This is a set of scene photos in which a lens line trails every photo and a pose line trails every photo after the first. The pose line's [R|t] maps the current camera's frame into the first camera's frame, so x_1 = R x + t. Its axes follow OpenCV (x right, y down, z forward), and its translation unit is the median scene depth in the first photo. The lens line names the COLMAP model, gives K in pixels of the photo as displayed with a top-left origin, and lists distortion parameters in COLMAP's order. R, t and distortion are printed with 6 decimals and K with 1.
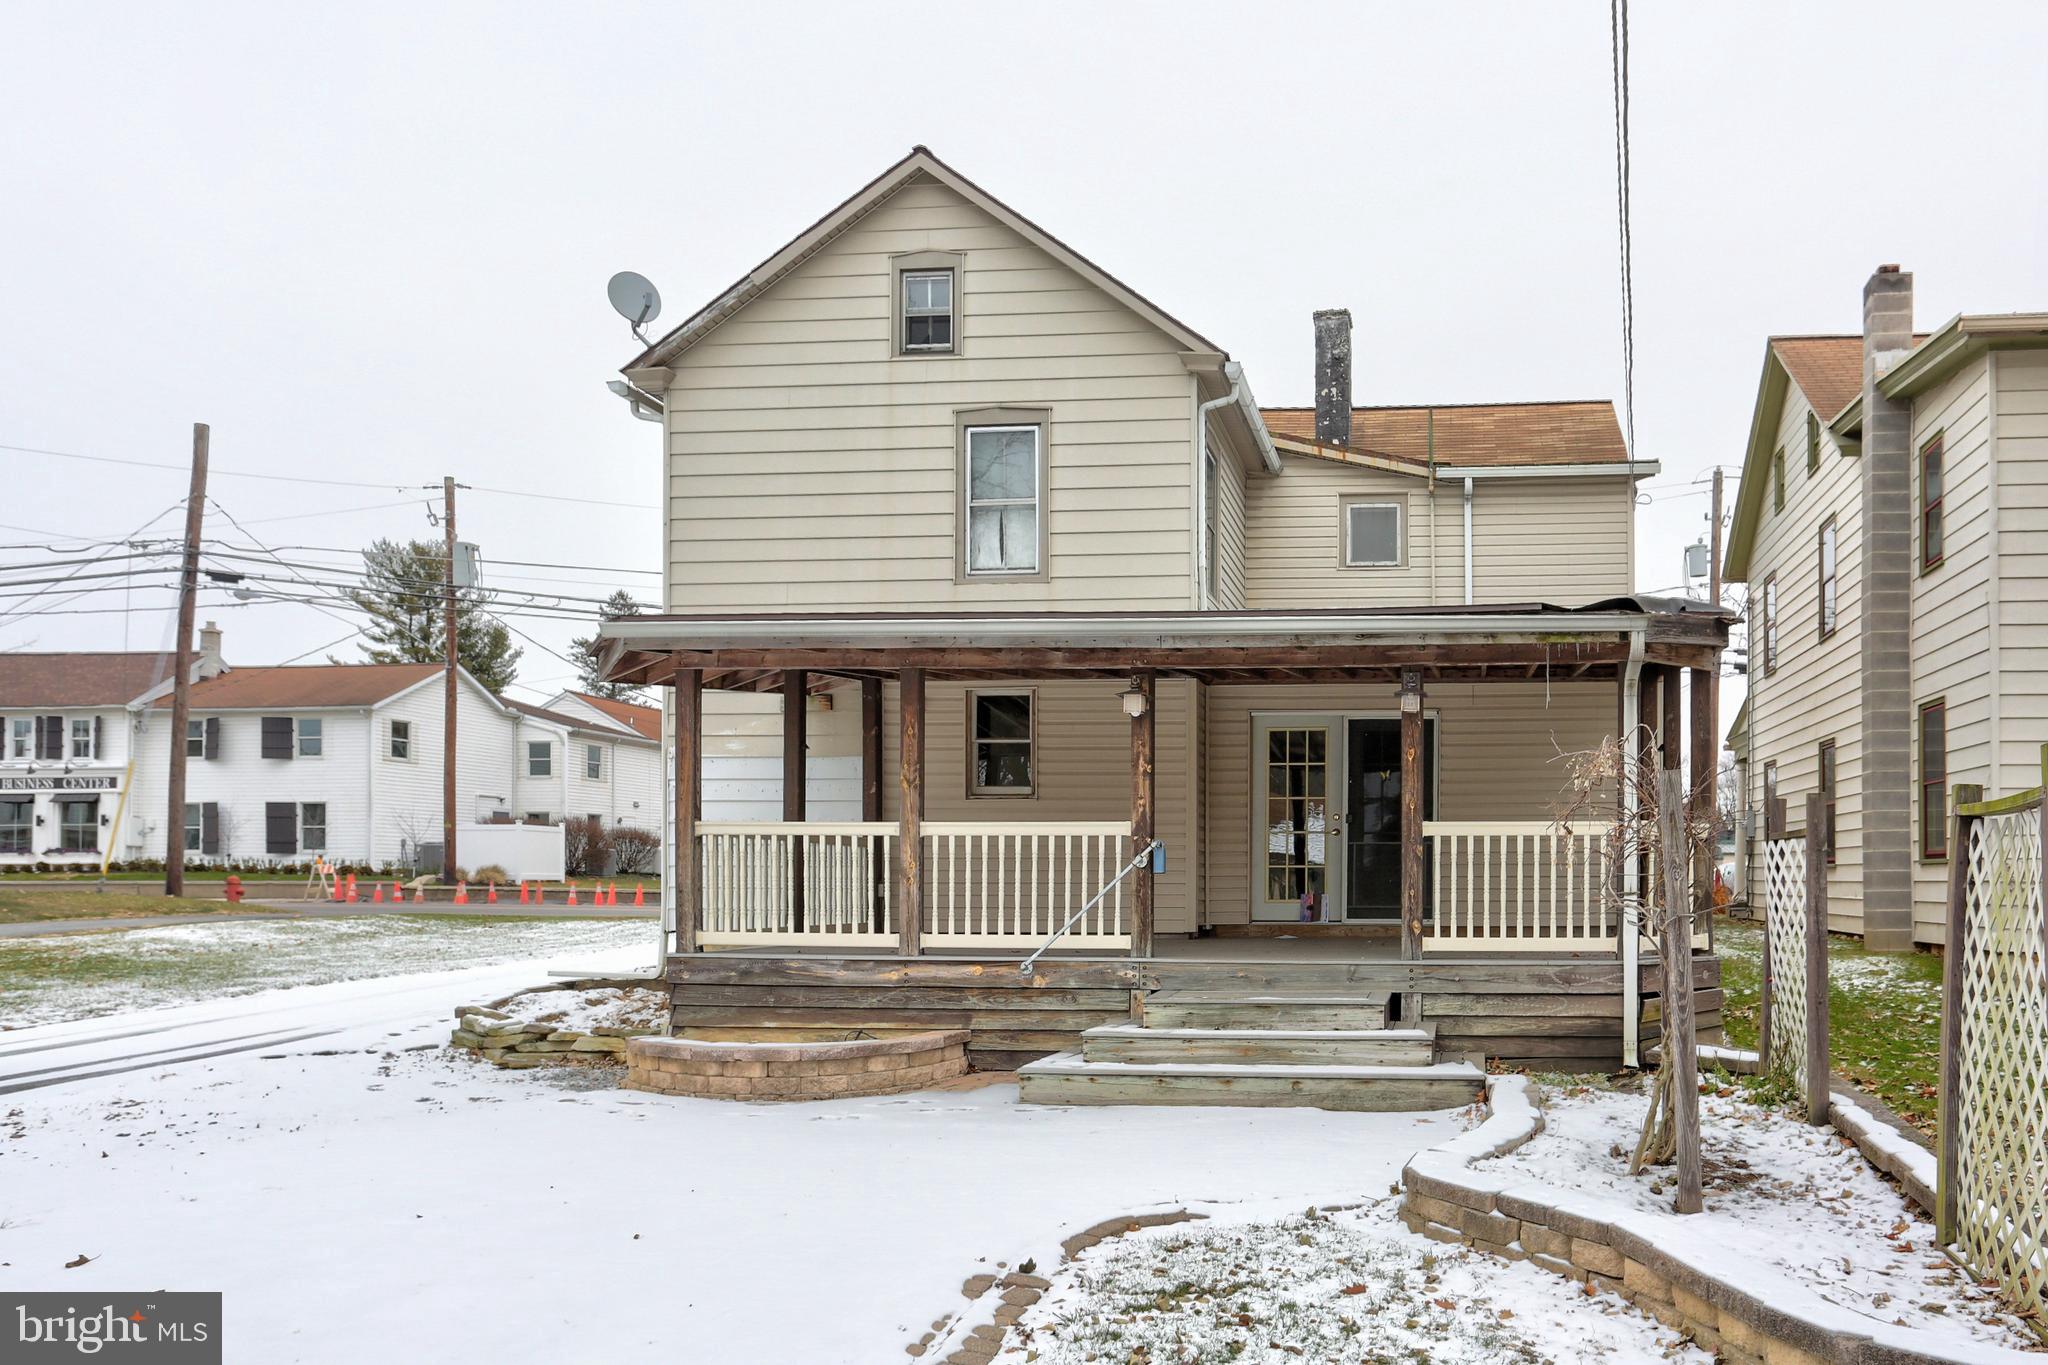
lens RADIAL K [[1362.5, 0, 1024.0], [0, 1362.5, 682.5], [0, 0, 1]] dist [-0.009467, -0.001479]
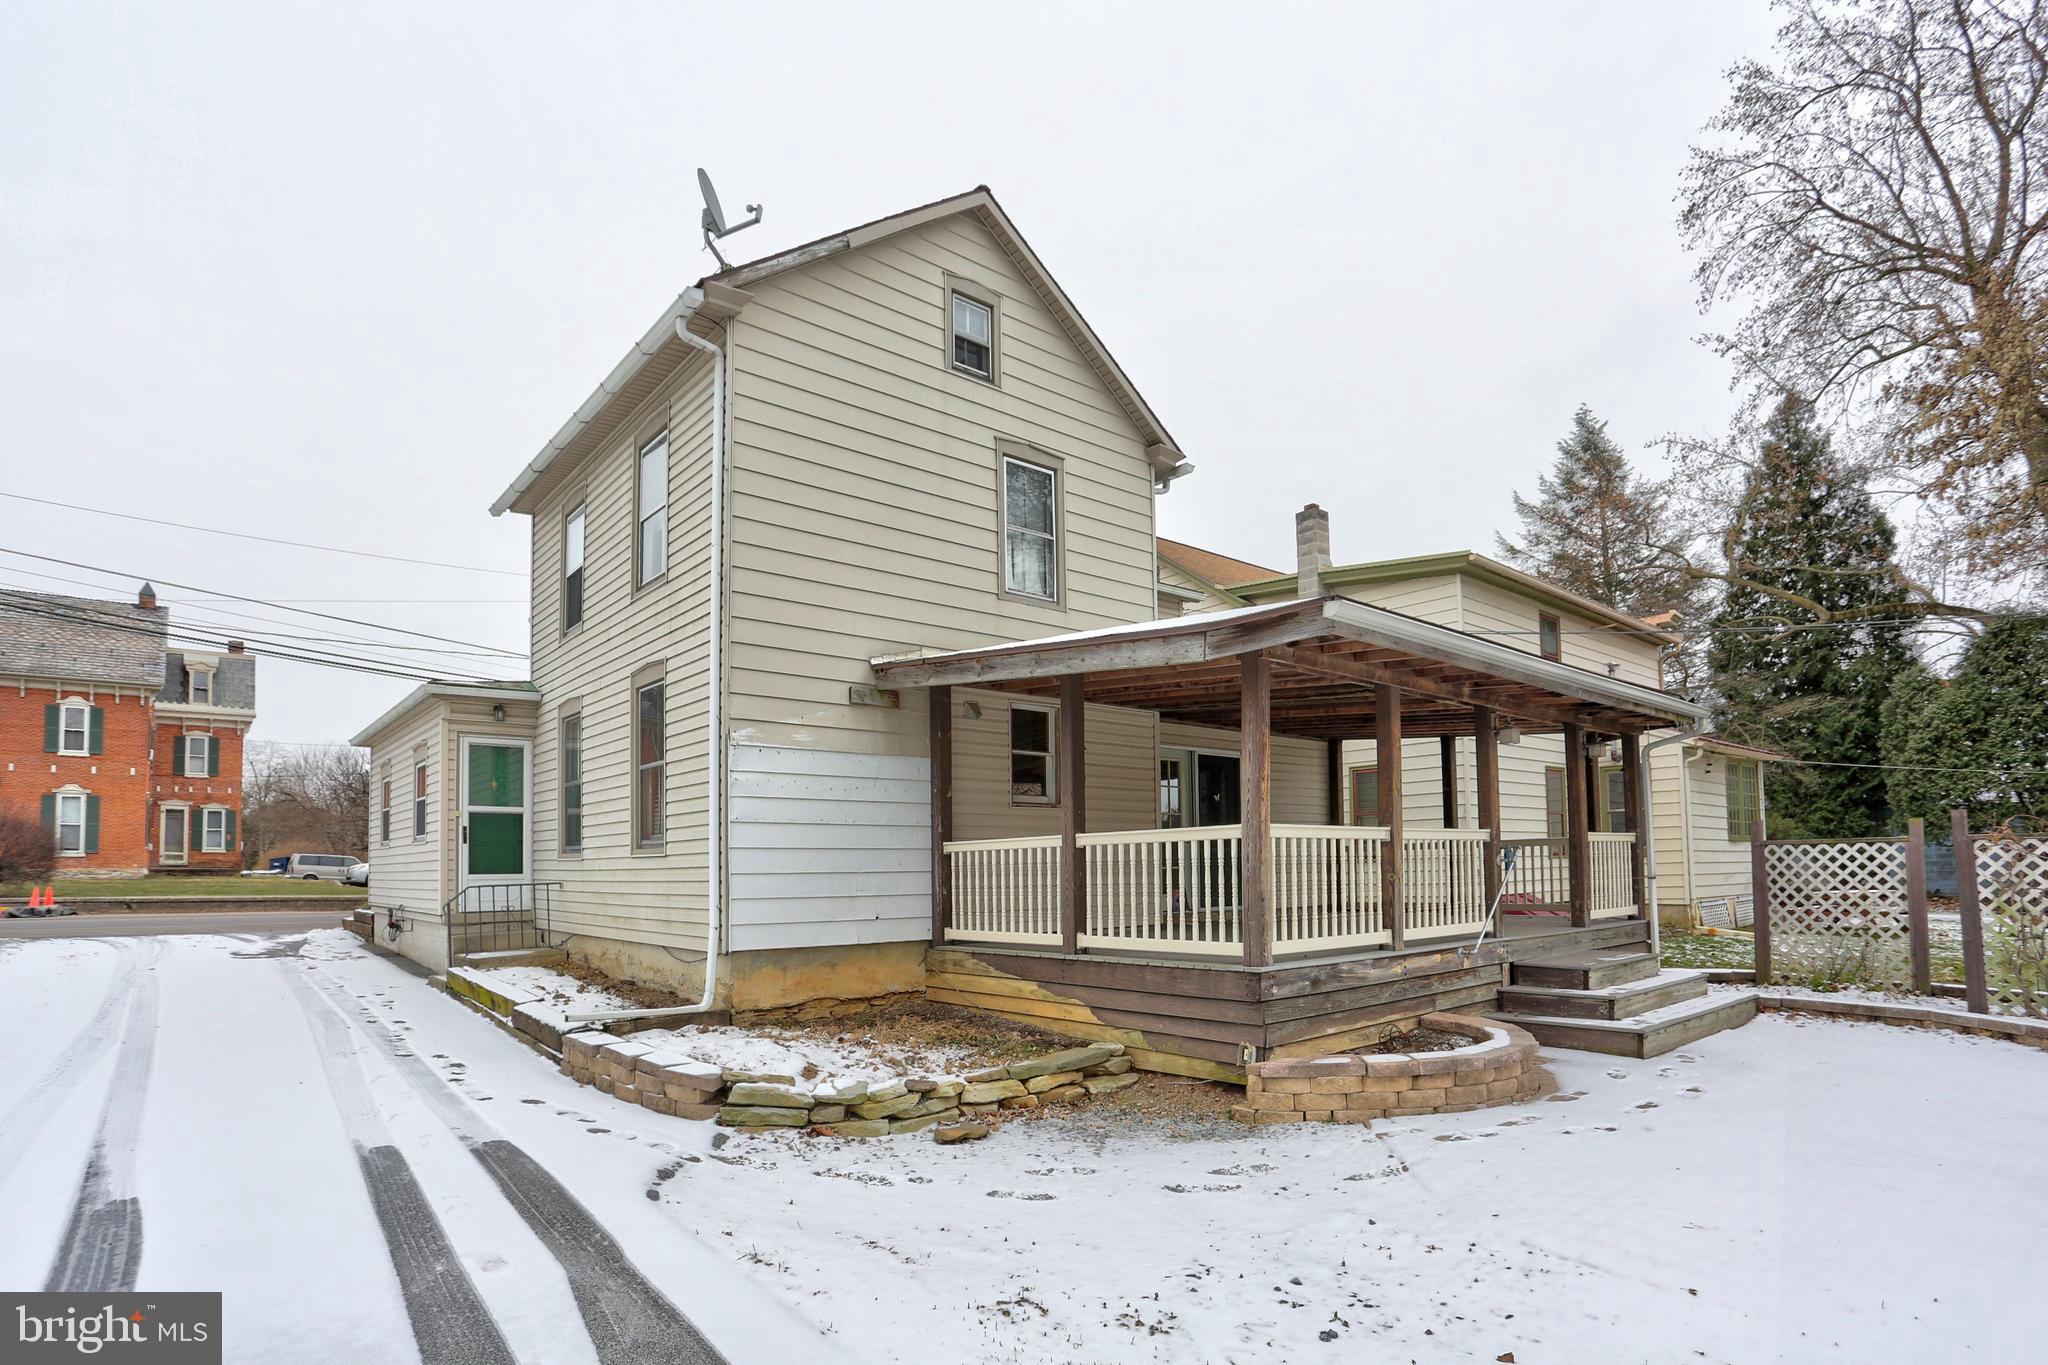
lens RADIAL K [[1029.5, 0, 1024.0], [0, 1029.5, 682.5], [0, 0, 1]] dist [-0.047950, -0.000028]
pose [[0.701608, 0.114246, 0.703345, -0.572264], [-0.080267, 0.993452, -0.081300, 0.052965], [-0.708028, 0.000585, 0.706184, 0.420399]]
